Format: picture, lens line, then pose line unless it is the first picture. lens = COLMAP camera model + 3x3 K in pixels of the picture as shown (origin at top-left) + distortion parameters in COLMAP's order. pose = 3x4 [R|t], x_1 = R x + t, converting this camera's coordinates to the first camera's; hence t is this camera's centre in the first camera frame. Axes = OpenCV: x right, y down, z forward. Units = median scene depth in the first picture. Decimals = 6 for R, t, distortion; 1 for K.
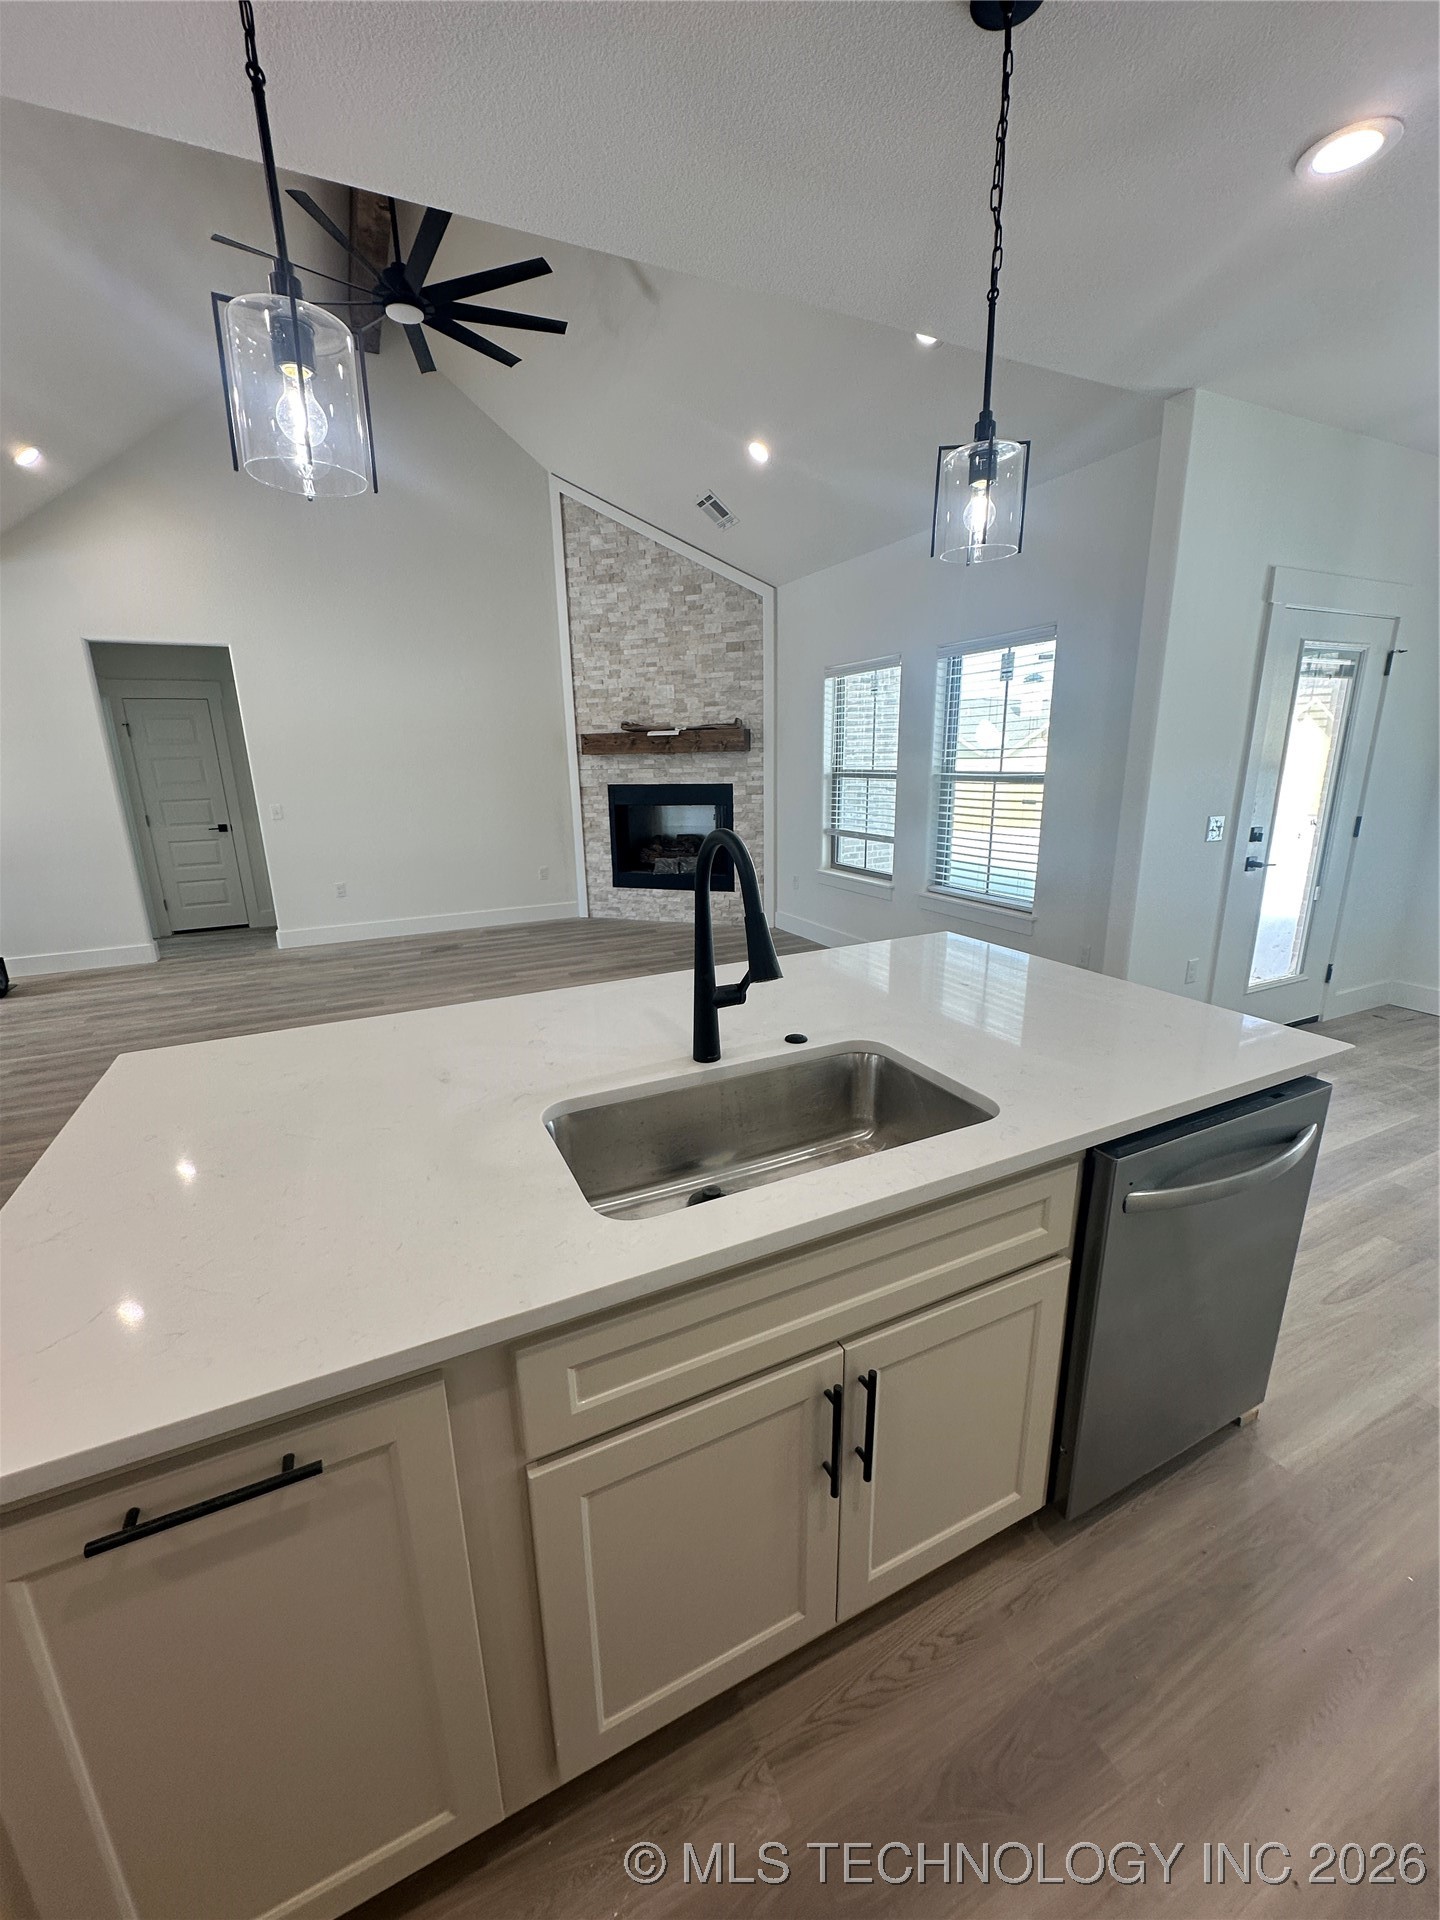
lens RADIAL K [[763.9, 0, 720.0], [0, 763.9, 960.0], [0, 0, 1]] dist [-0.001517, -0.000231]
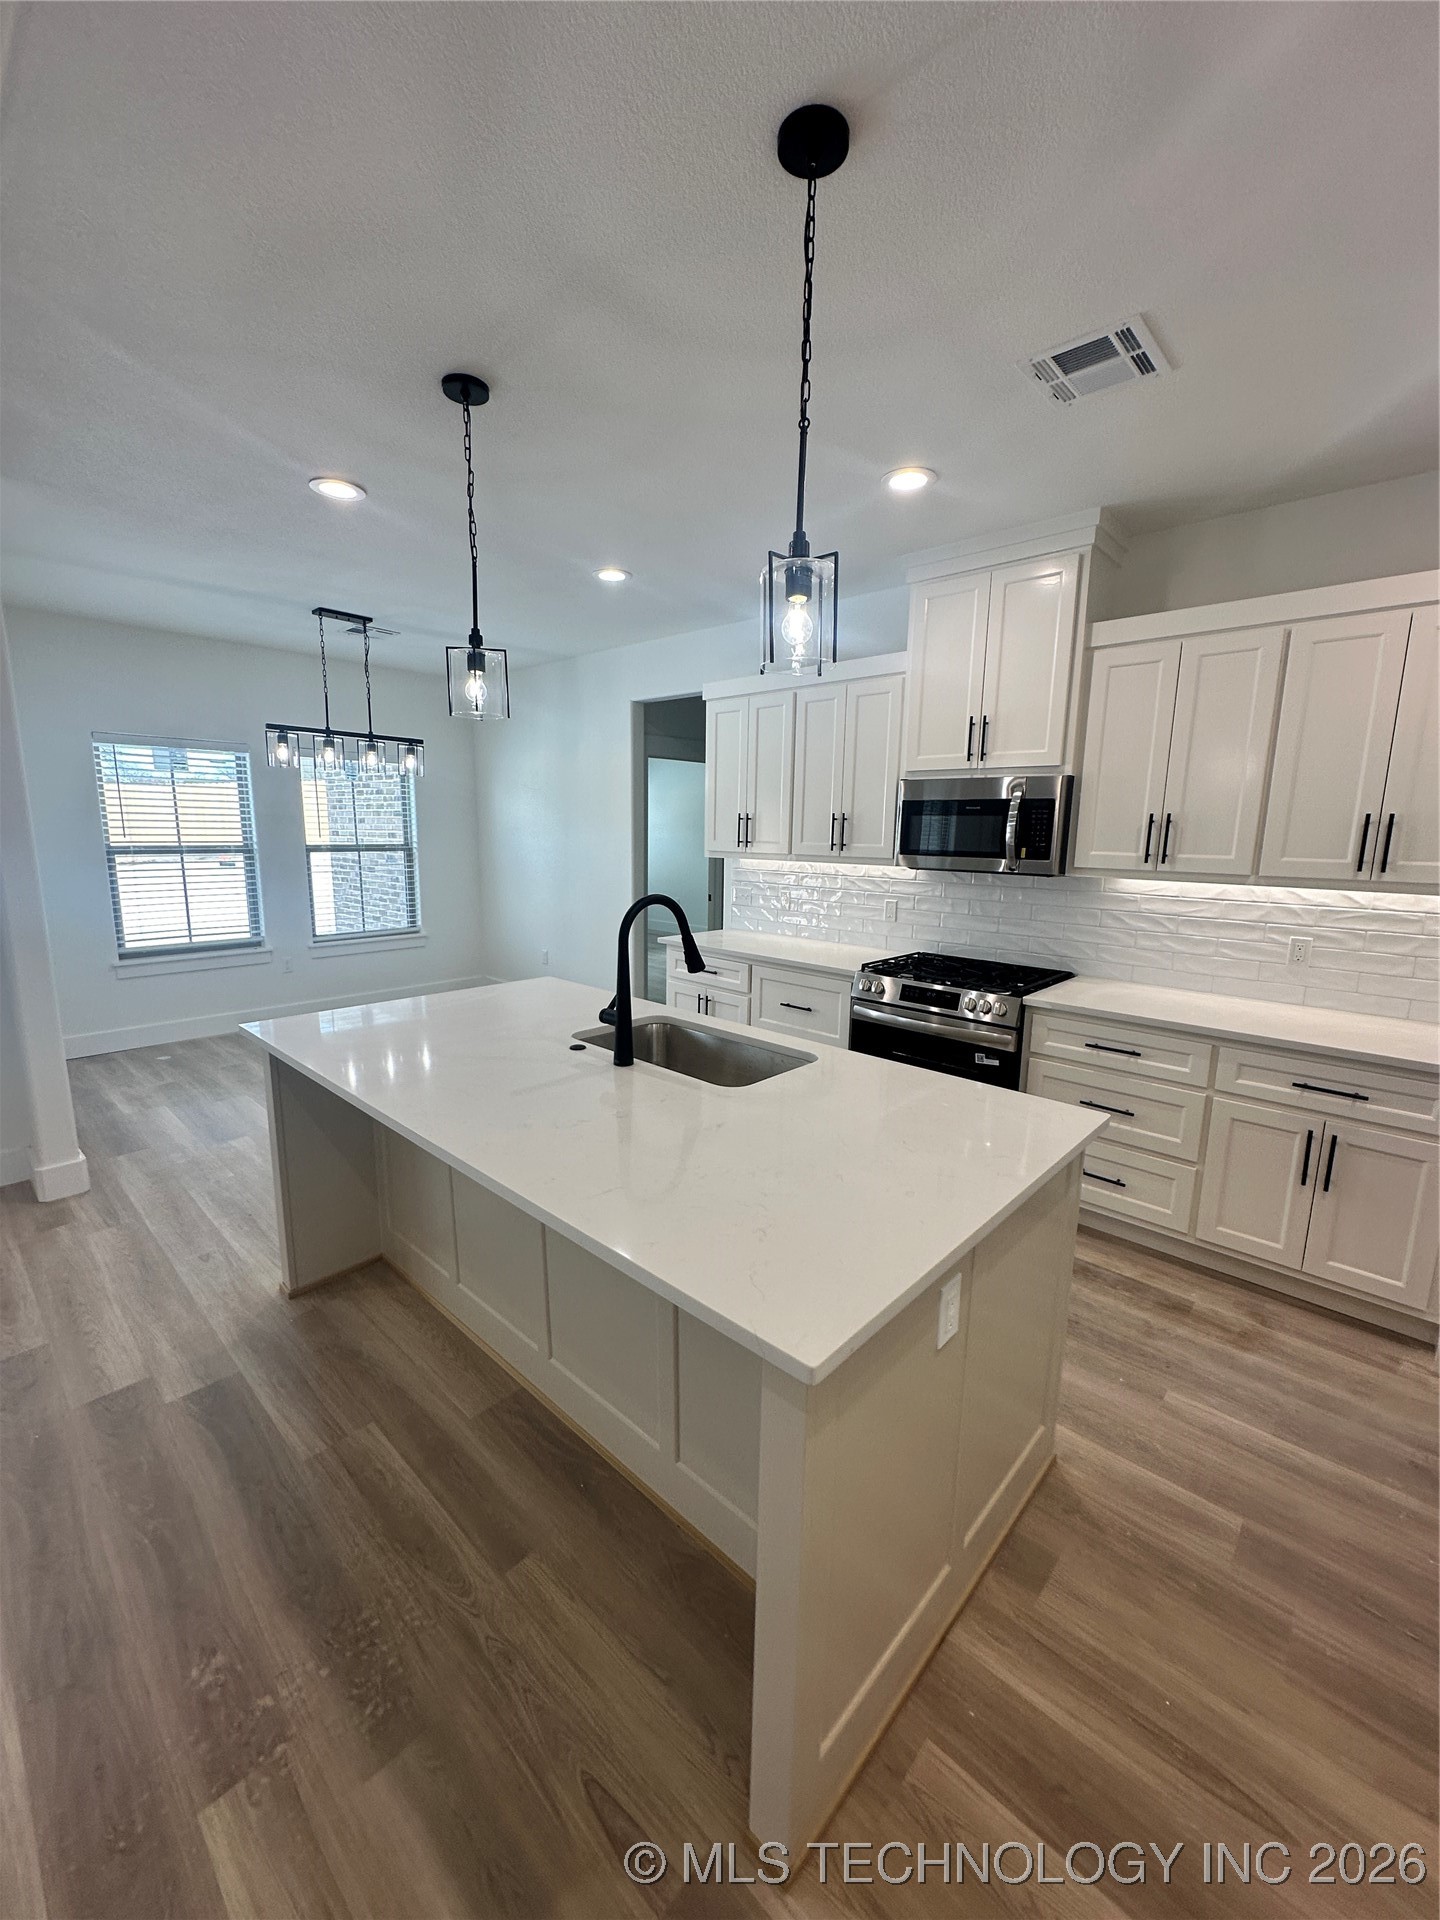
lens RADIAL K [[763.9, 0, 720.0], [0, 763.9, 960.0], [0, 0, 1]] dist [-0.001517, -0.000231]
pose [[-0.367786, -0.153047, 0.917230, -0.846175], [0.228728, 0.941171, 0.248756, -0.164193], [-0.901342, 0.301286, -0.311143, 0.602986]]
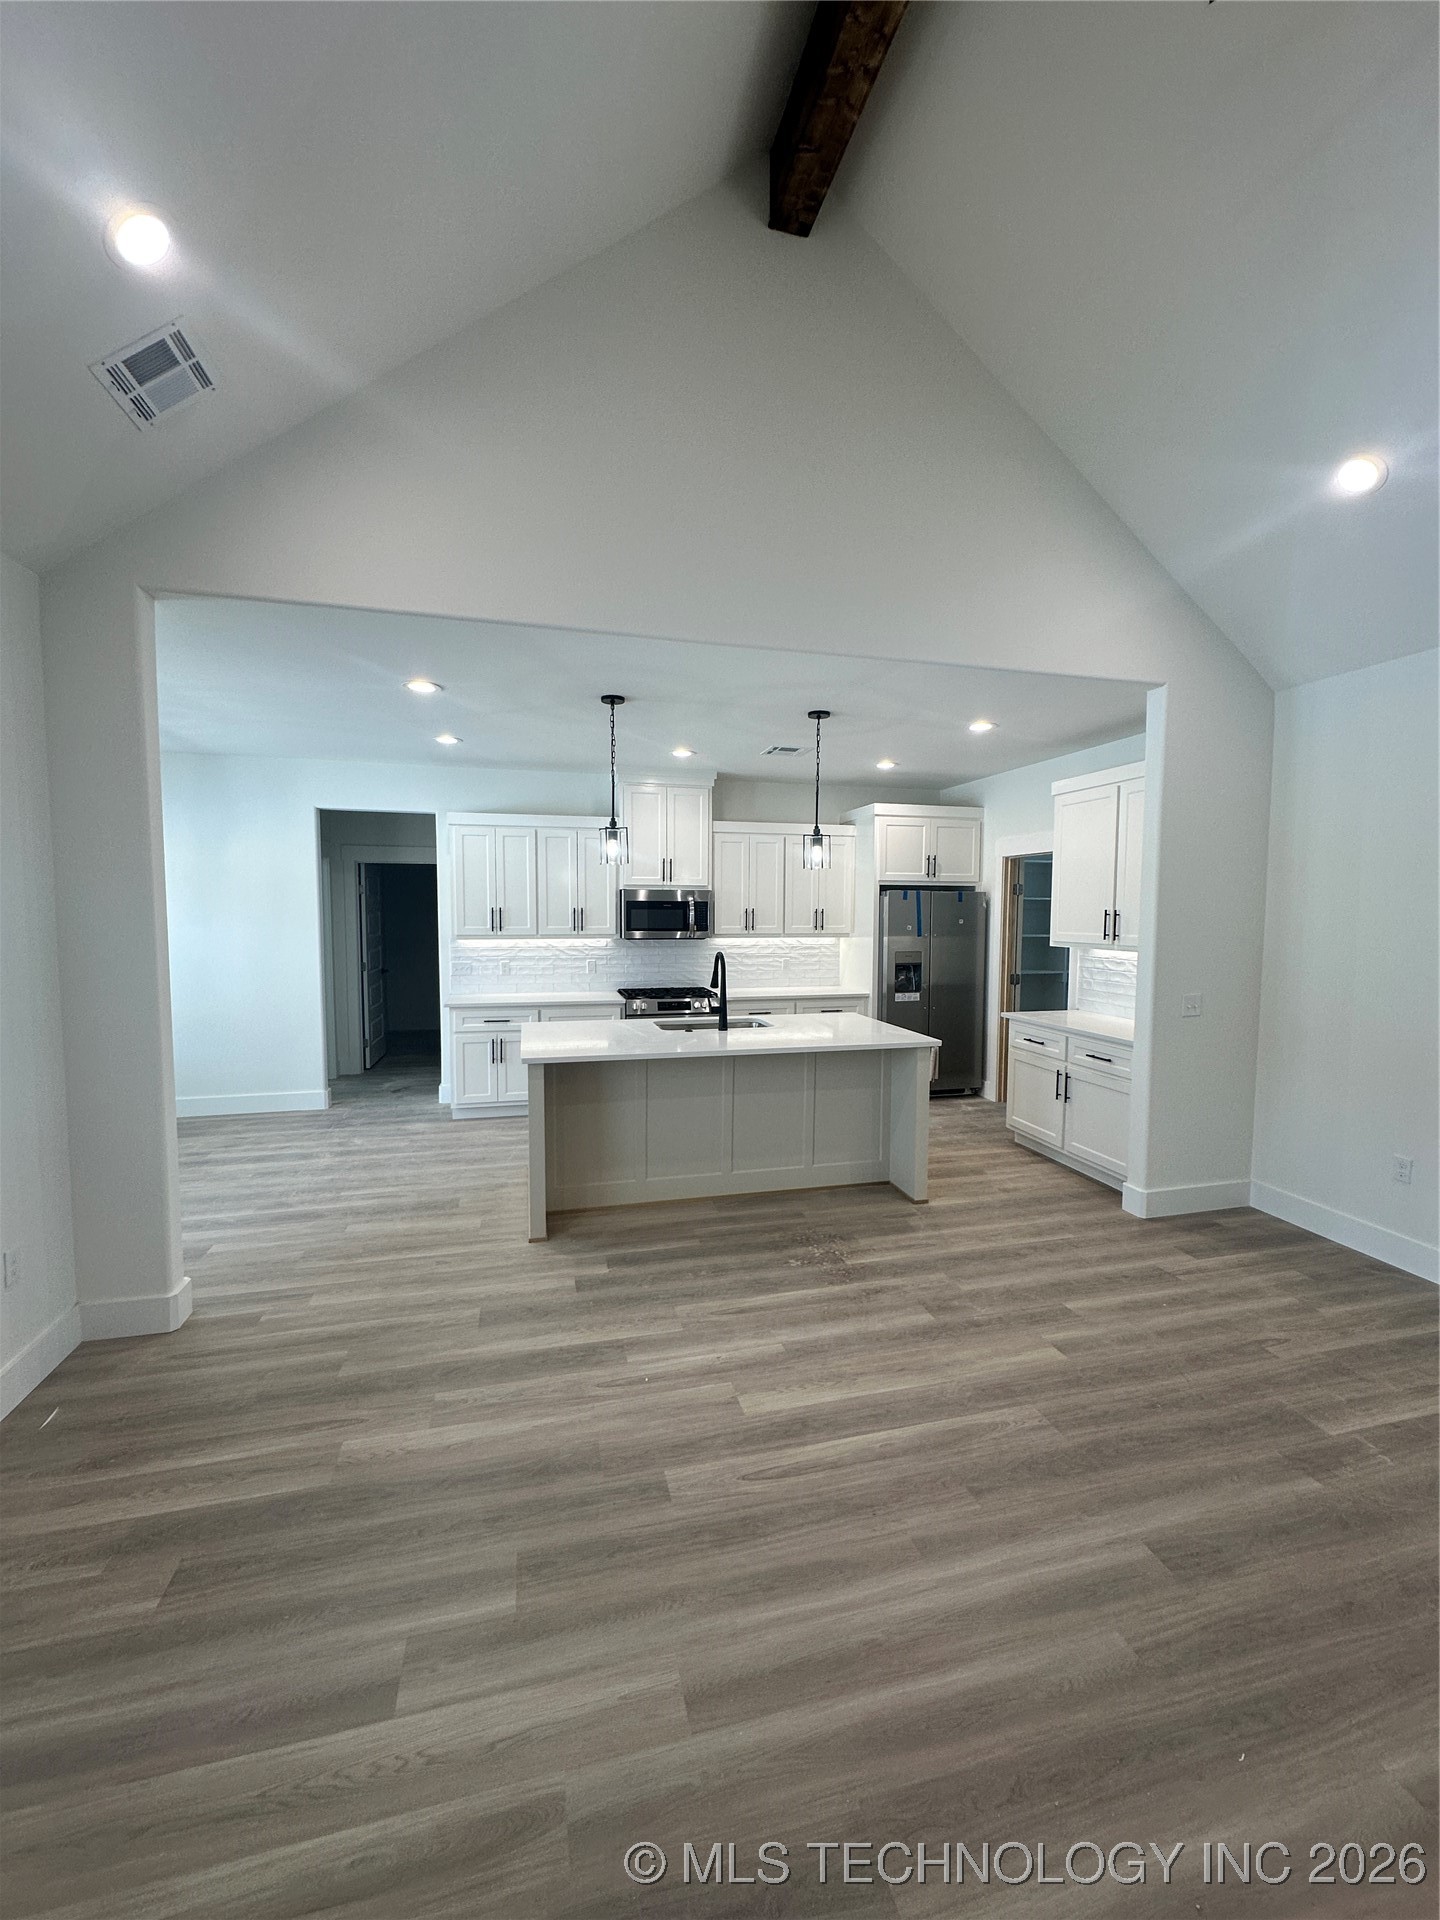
lens RADIAL K [[763.9, 0, 720.0], [0, 763.9, 960.0], [0, 0, 1]] dist [-0.001517, -0.000231]
pose [[-0.982188, -0.001960, 0.187891, -0.833979], [0.057702, 0.948484, 0.311528, -0.175602], [-0.178822, 0.316820, -0.931476, 0.643100]]
